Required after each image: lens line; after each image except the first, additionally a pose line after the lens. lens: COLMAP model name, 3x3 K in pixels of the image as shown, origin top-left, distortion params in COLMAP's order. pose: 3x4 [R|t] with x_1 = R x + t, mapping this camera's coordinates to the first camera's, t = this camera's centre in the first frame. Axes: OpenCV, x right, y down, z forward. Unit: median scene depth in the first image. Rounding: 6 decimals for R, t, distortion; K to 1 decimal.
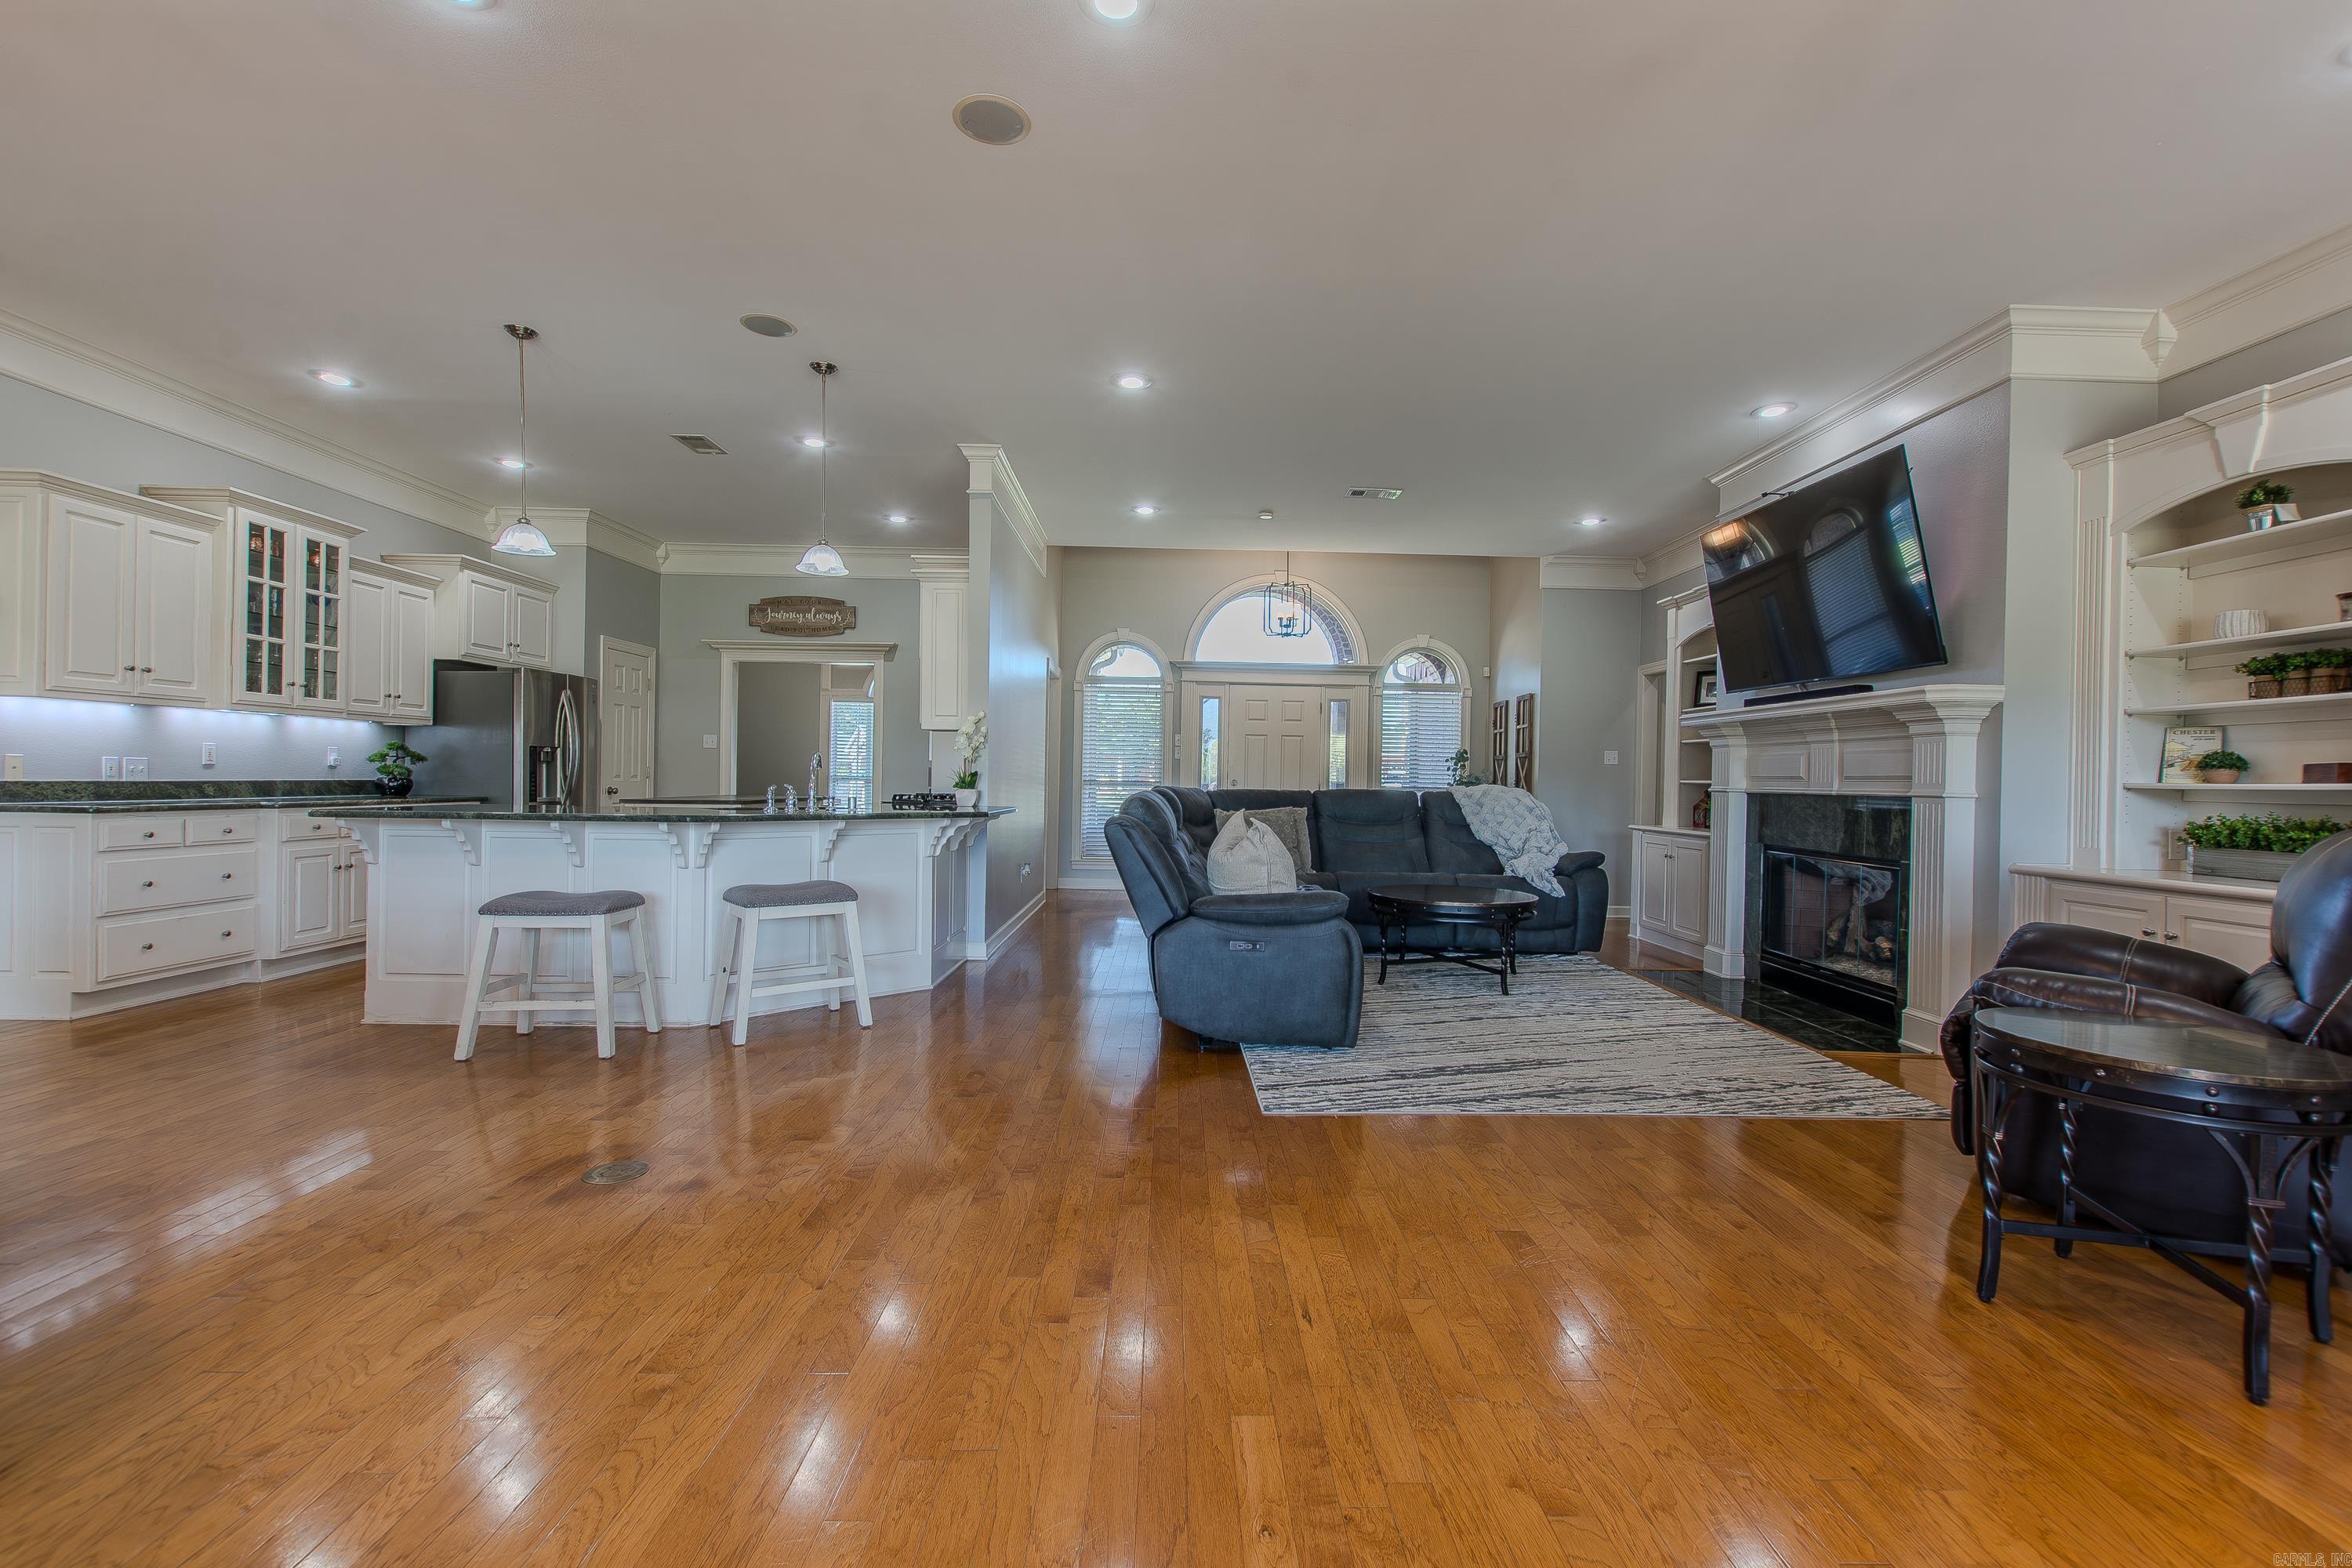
lens RADIAL K [[1020.3, 0, 1190.6], [0, 1020.3, 780.5], [0, 0, 1]] dist [0.004649, -0.002636]
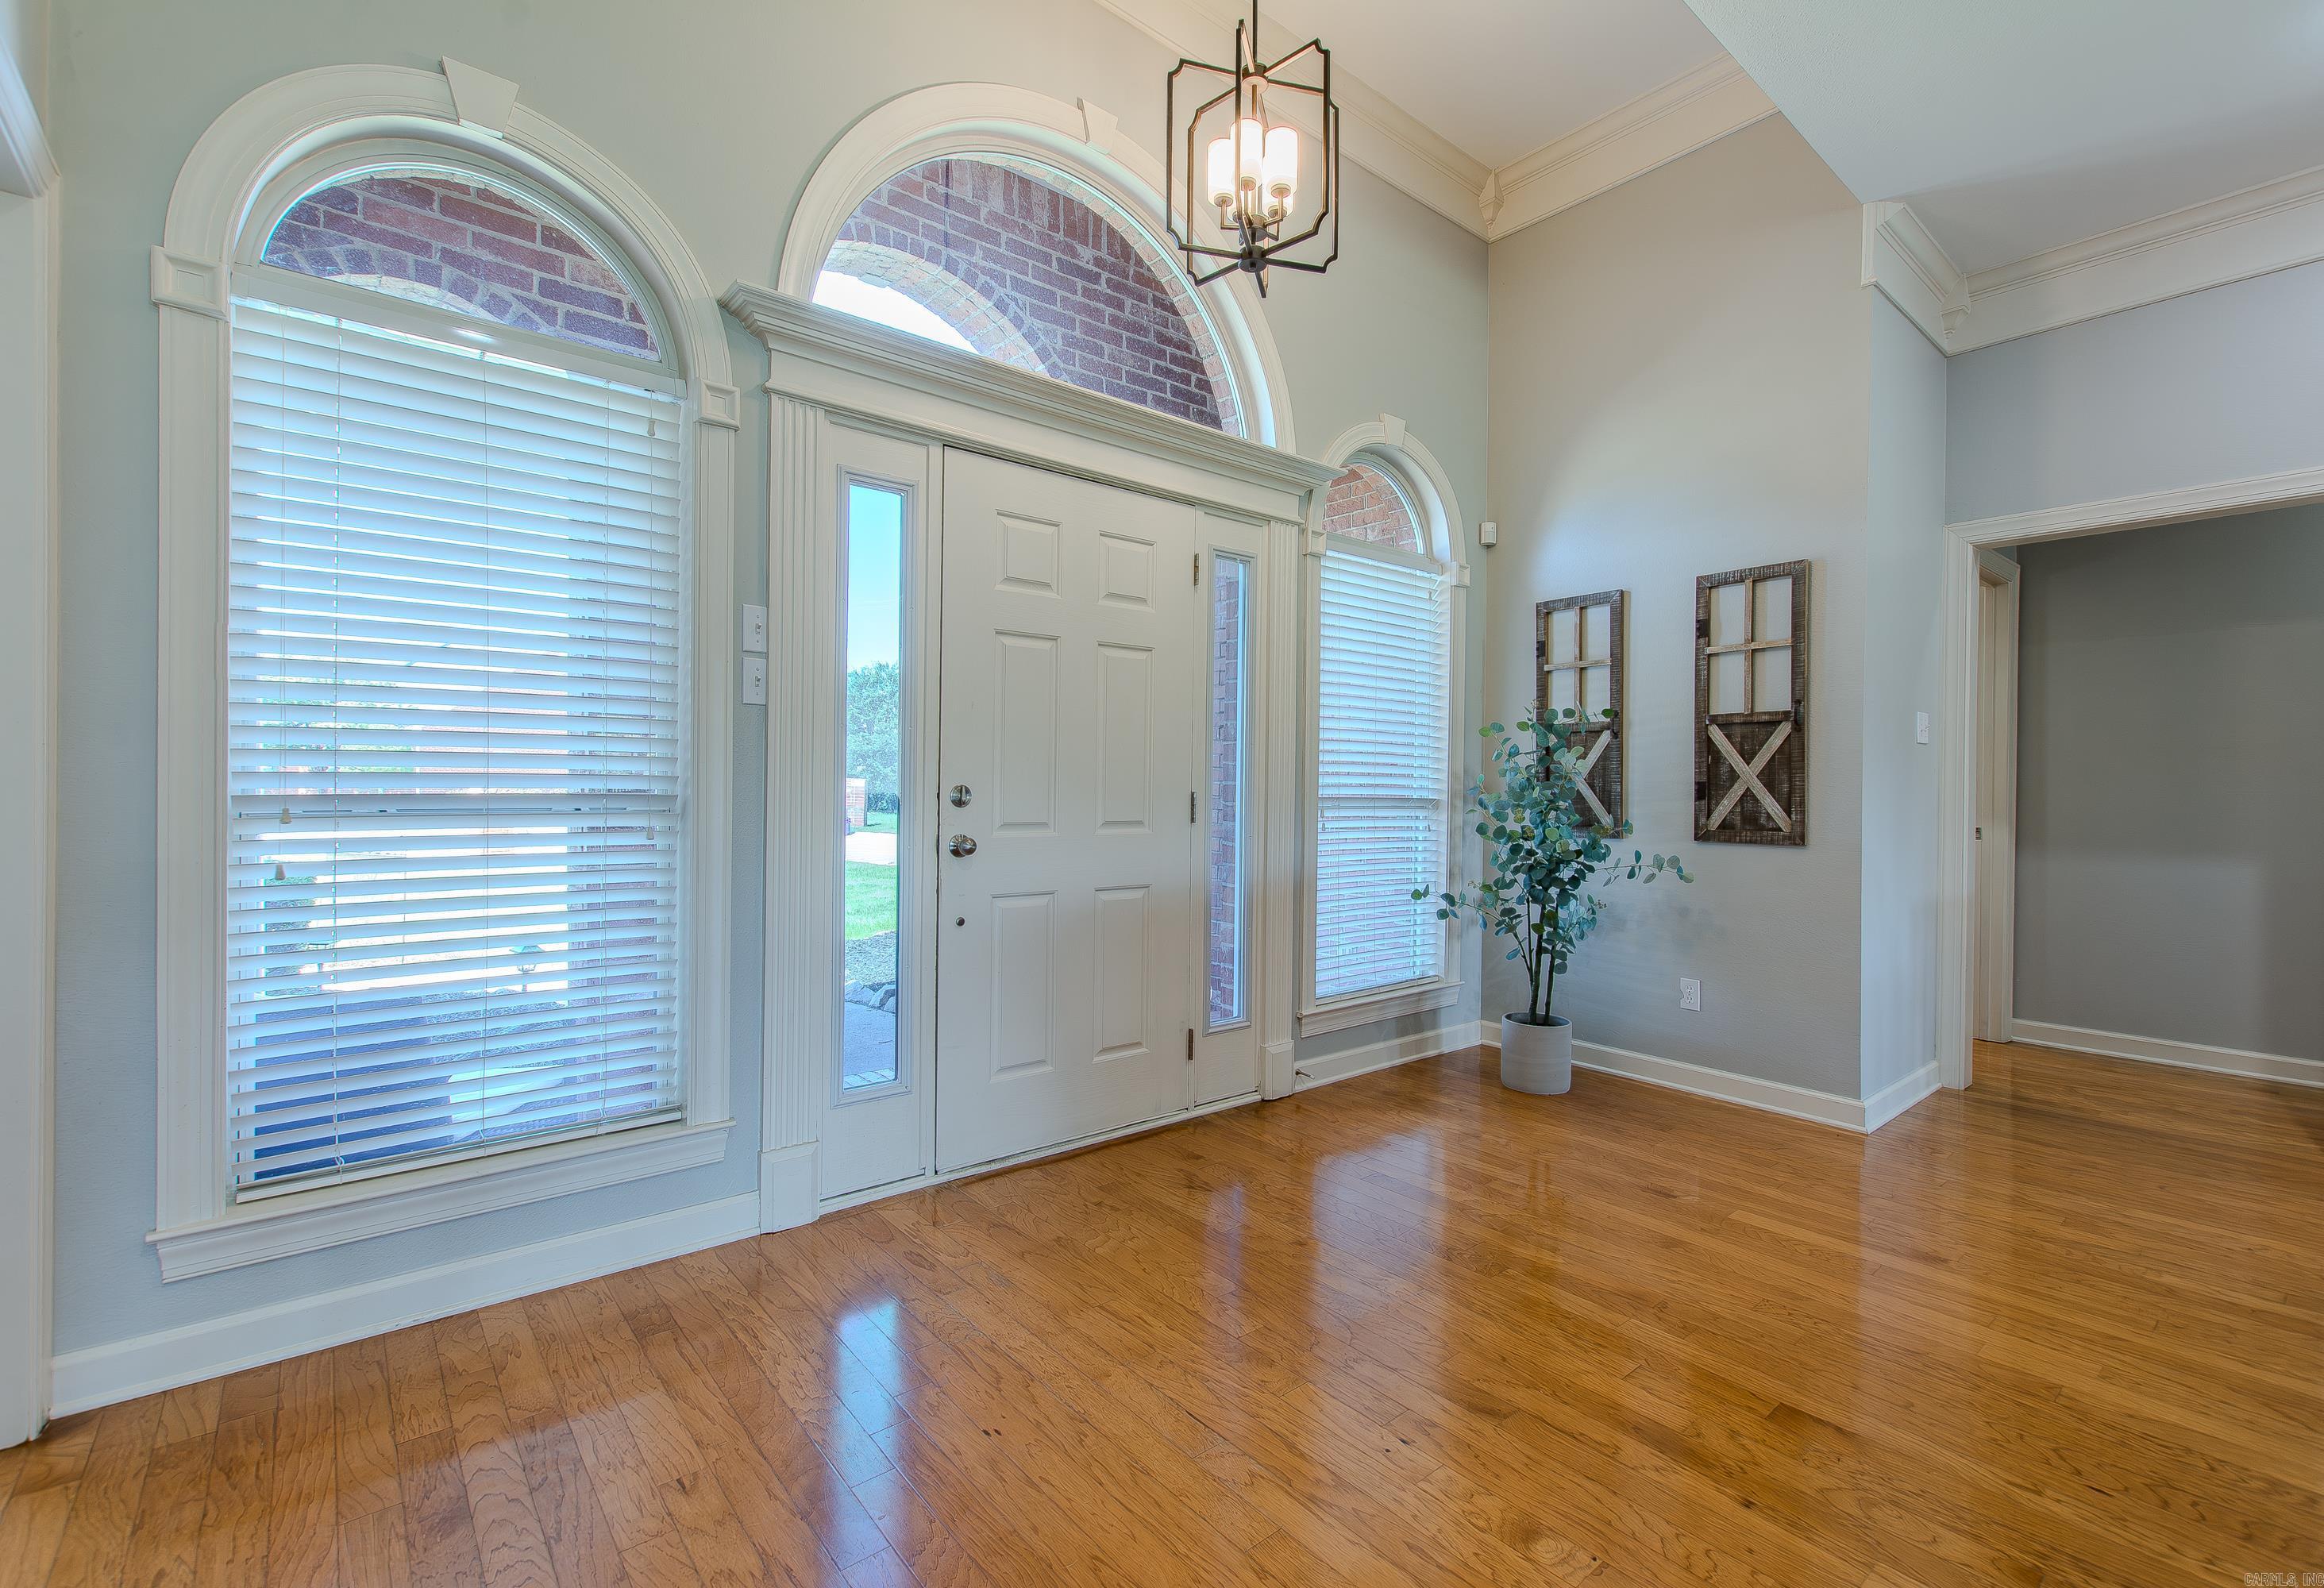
lens RADIAL K [[1018.4, 0, 1200.1], [0, 1018.4, 798.5], [0, 0, 1]] dist [0.002646, -0.000323]
pose [[0.773014, -0.018665, 0.634114, -0.177212], [0.003733, 0.999684, 0.024875, -0.006662], [-0.634377, -0.016861, 0.772840, 1.497670]]
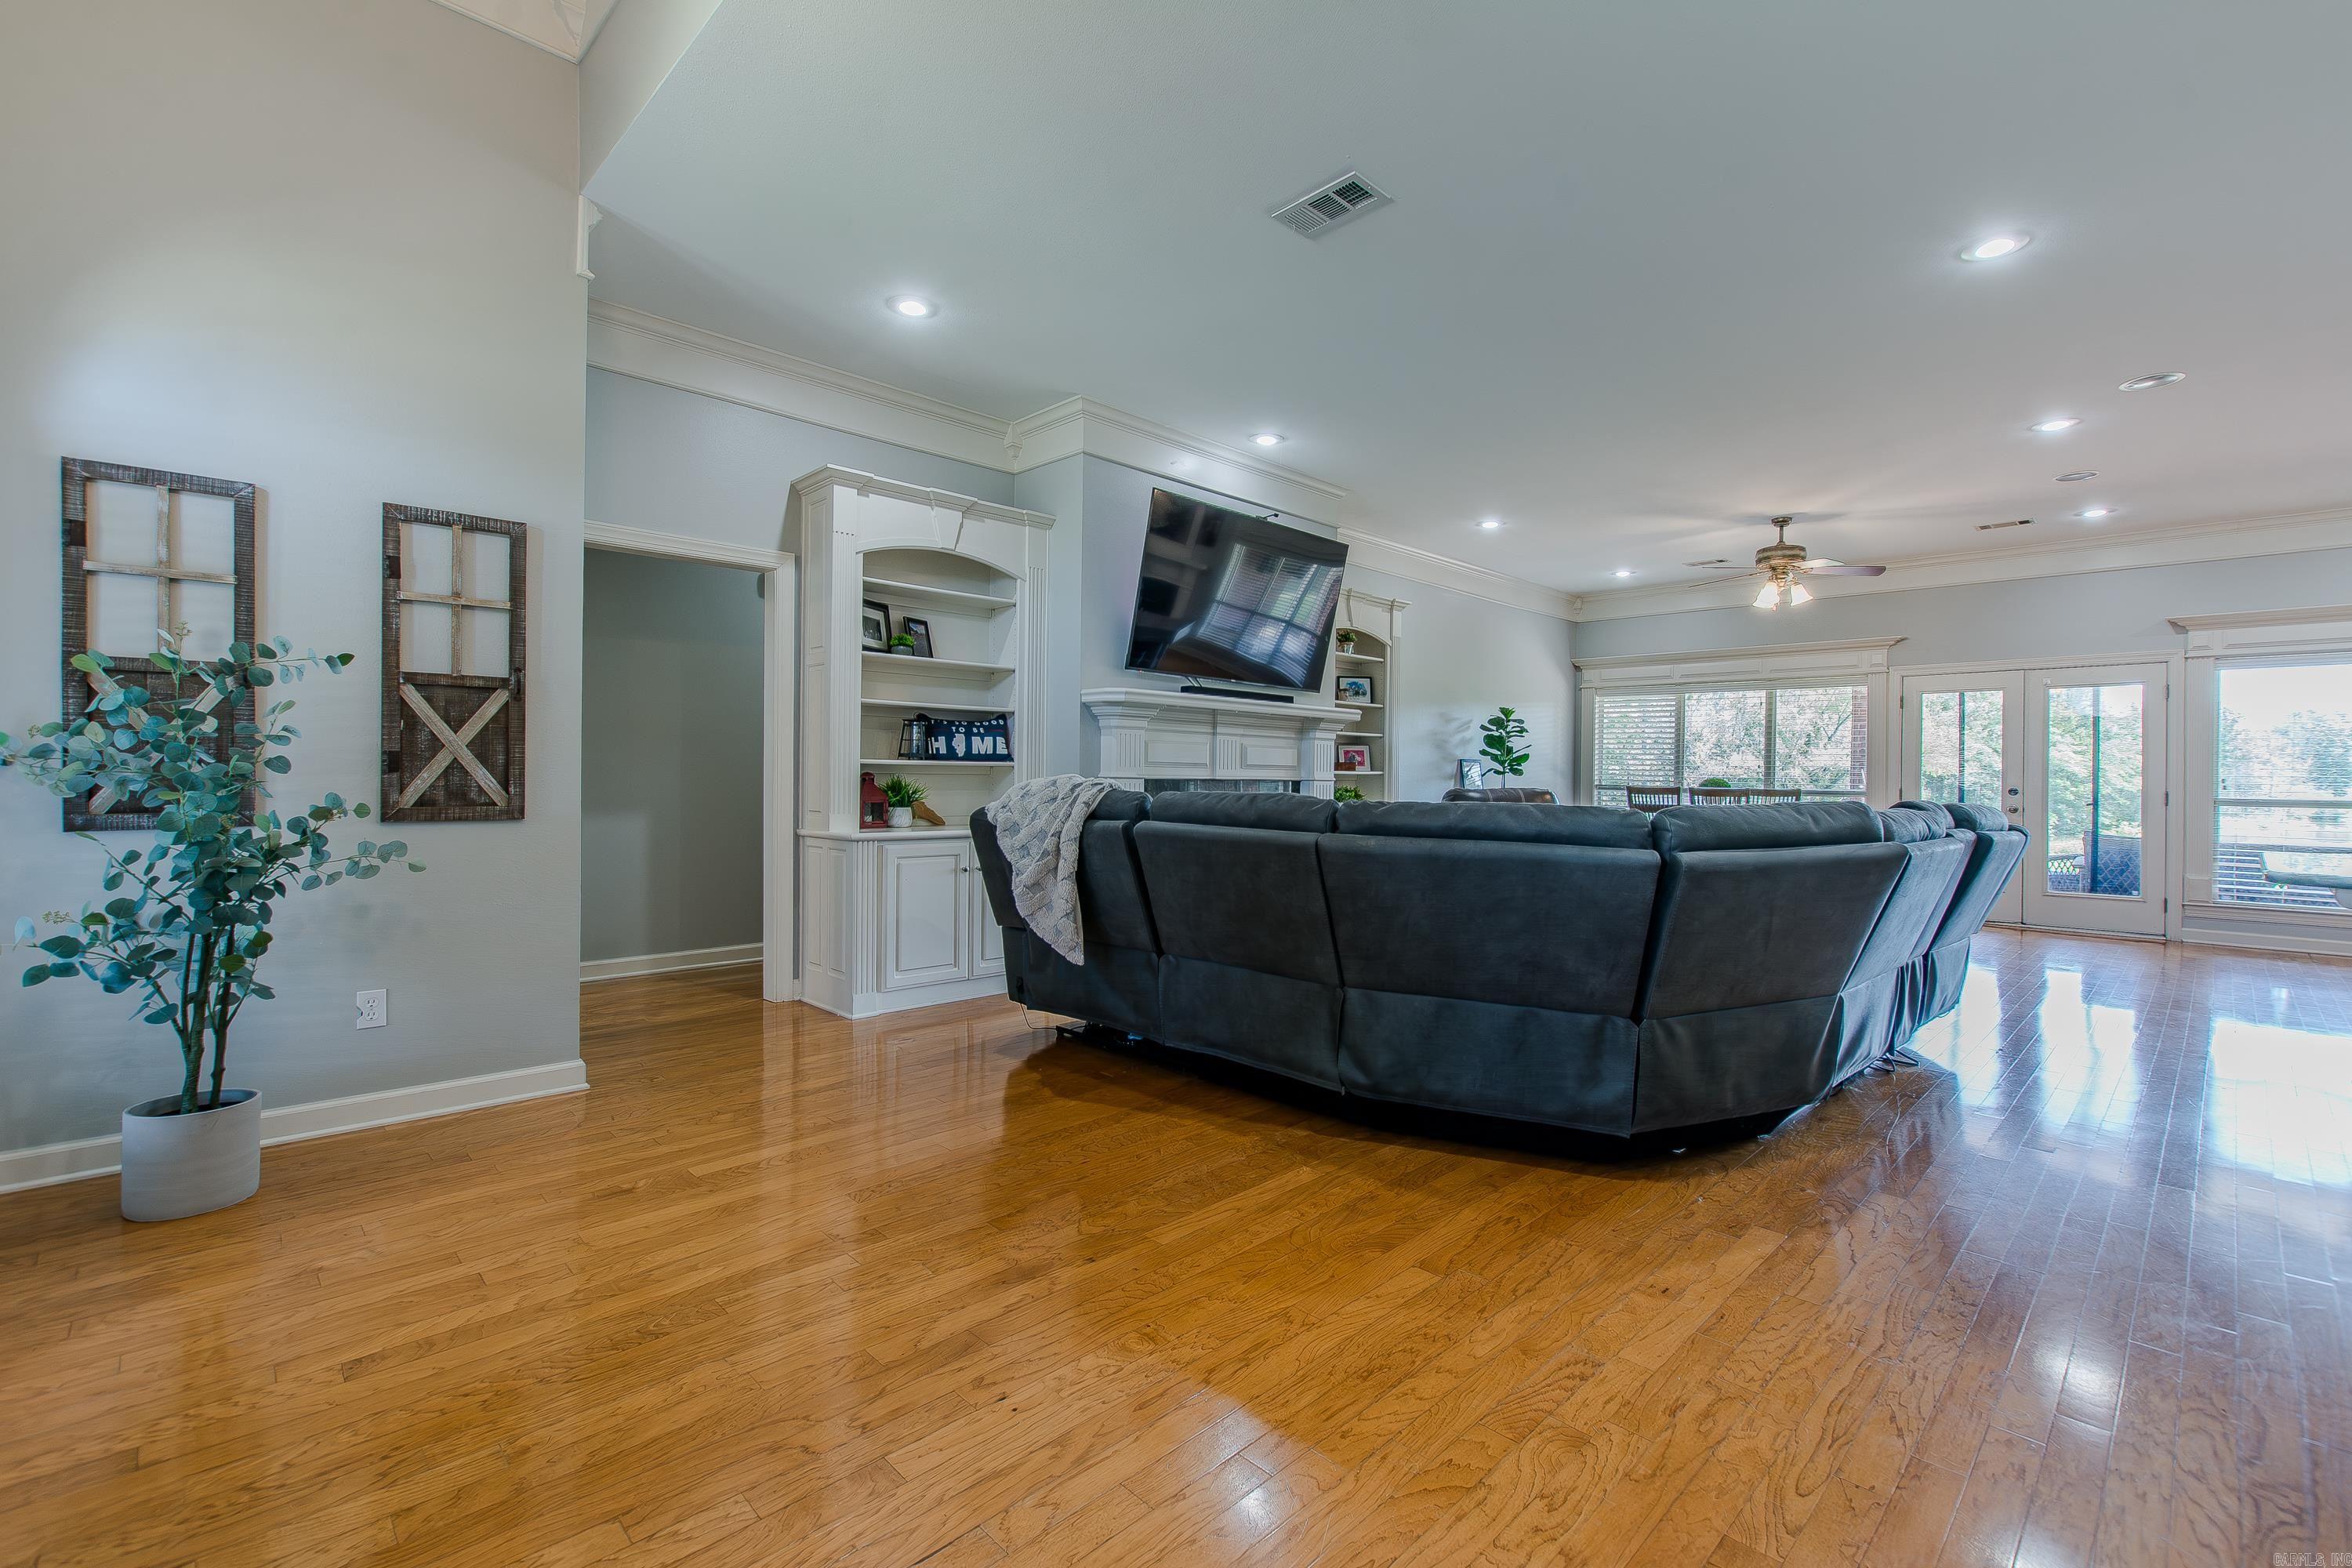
lens RADIAL K [[1020.3, 0, 1180.0], [0, 1020.3, 785.1], [0, 0, 1]] dist [0.004649, -0.002636]
pose [[-0.684180, -0.034641, 0.728491, -0.205606], [-0.026665, 0.999392, 0.022479, -0.004887], [-0.728826, -0.004046, -0.684687, 1.923412]]
